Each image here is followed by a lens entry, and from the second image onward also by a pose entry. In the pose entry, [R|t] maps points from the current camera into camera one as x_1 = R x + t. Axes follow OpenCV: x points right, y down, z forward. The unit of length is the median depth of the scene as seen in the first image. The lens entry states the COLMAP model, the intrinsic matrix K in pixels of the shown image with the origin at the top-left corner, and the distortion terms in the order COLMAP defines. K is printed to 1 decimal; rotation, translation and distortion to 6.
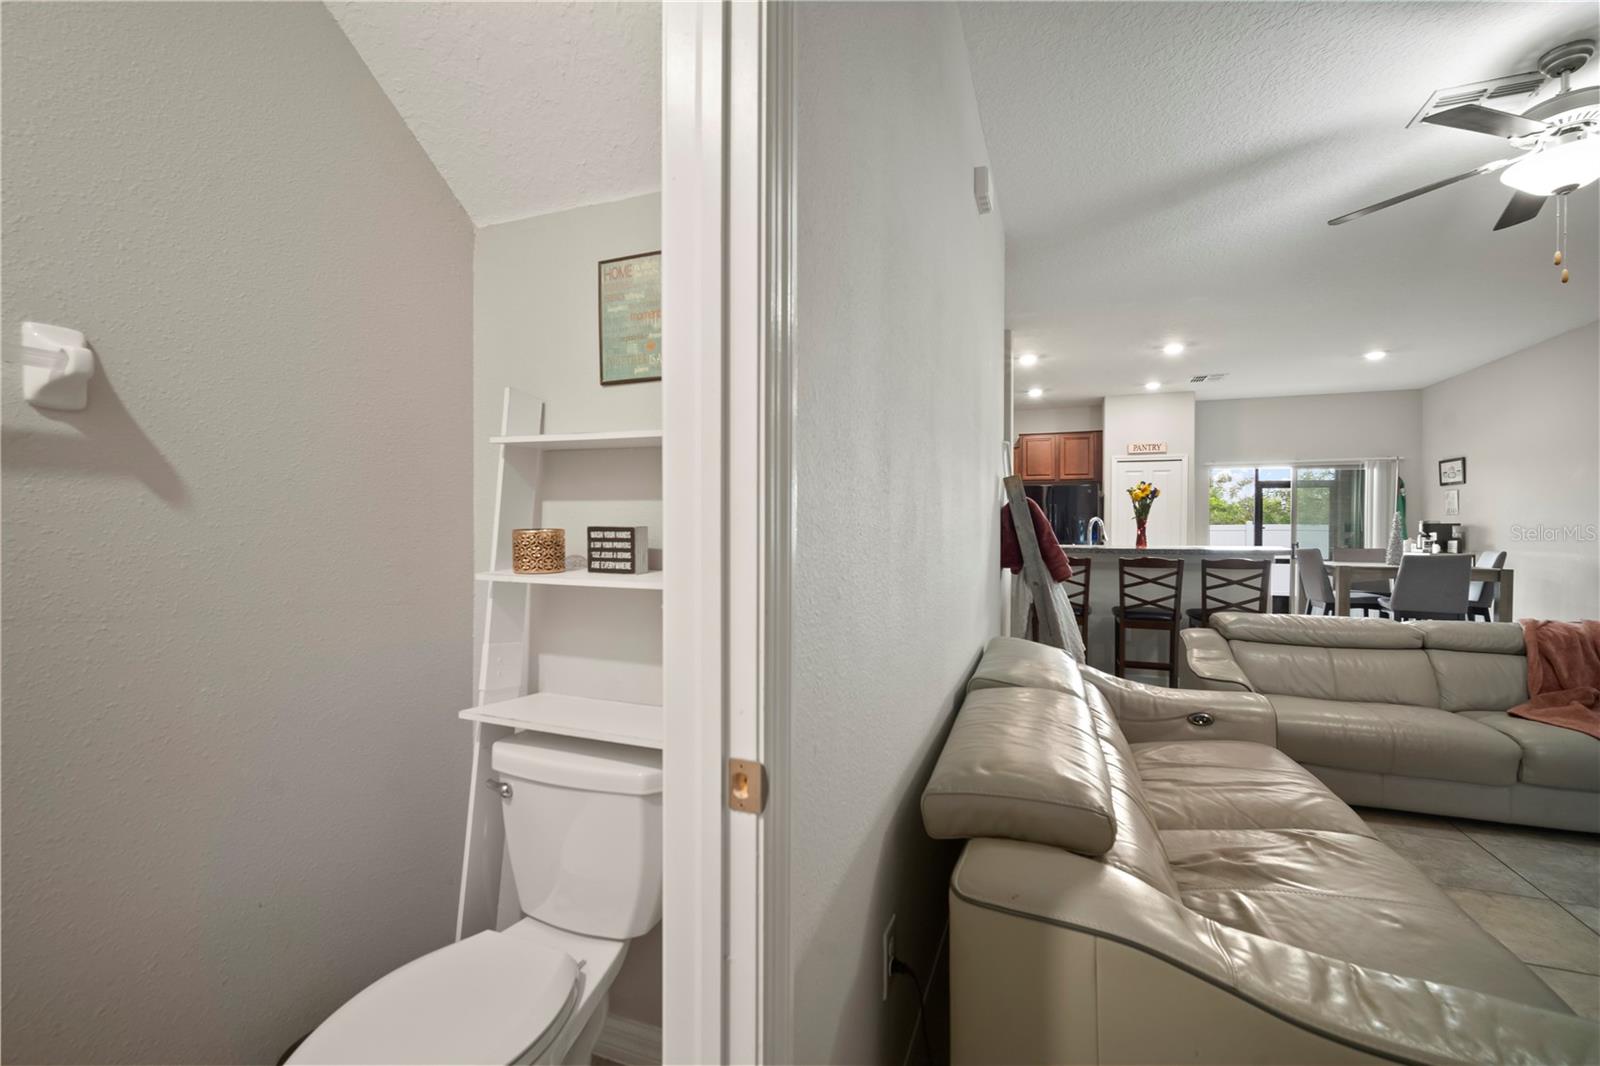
lens RADIAL K [[696.8, 0, 796.8], [0, 696.8, 535.6], [0, 0, 1]] dist [-0.011273, 0.004572]
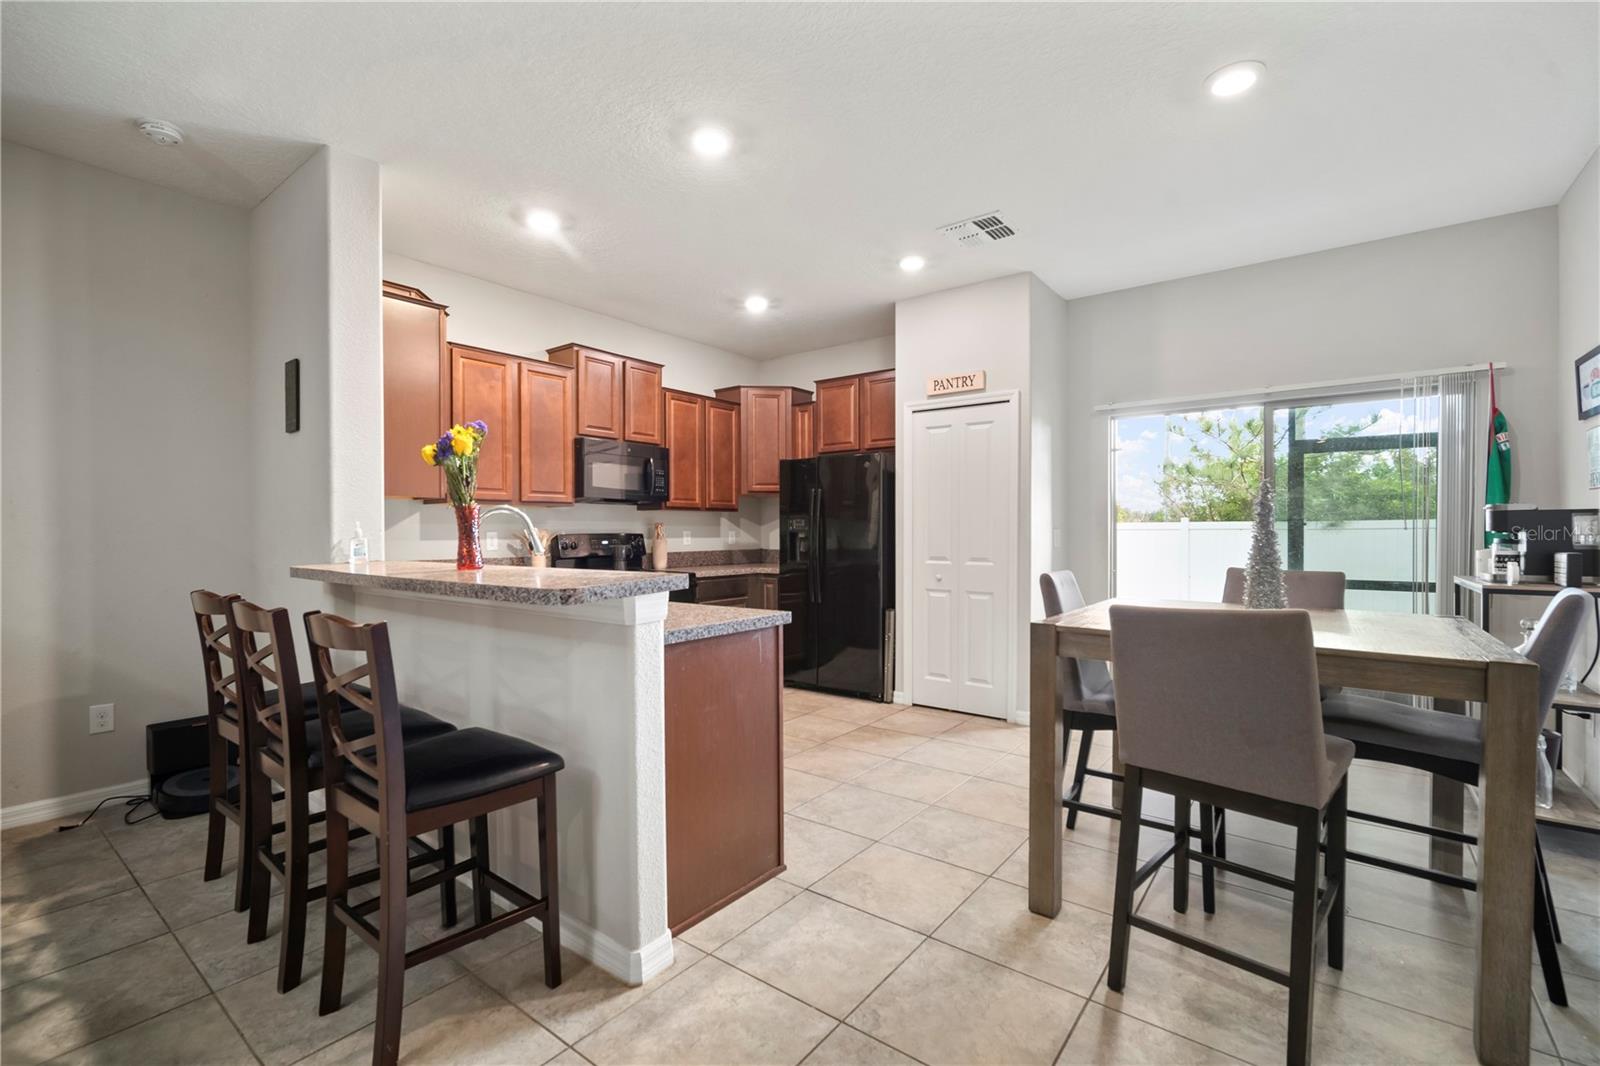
lens RADIAL K [[696.8, 0, 806.0], [0, 696.8, 537.7], [0, 0, 1]] dist [-0.011273, 0.004572]
pose [[0.956816, -0.002958, -0.290680, 0.841830], [0.003352, 0.999994, 0.000857, -0.004207], [0.290675, -0.001794, 0.956820, 0.650491]]
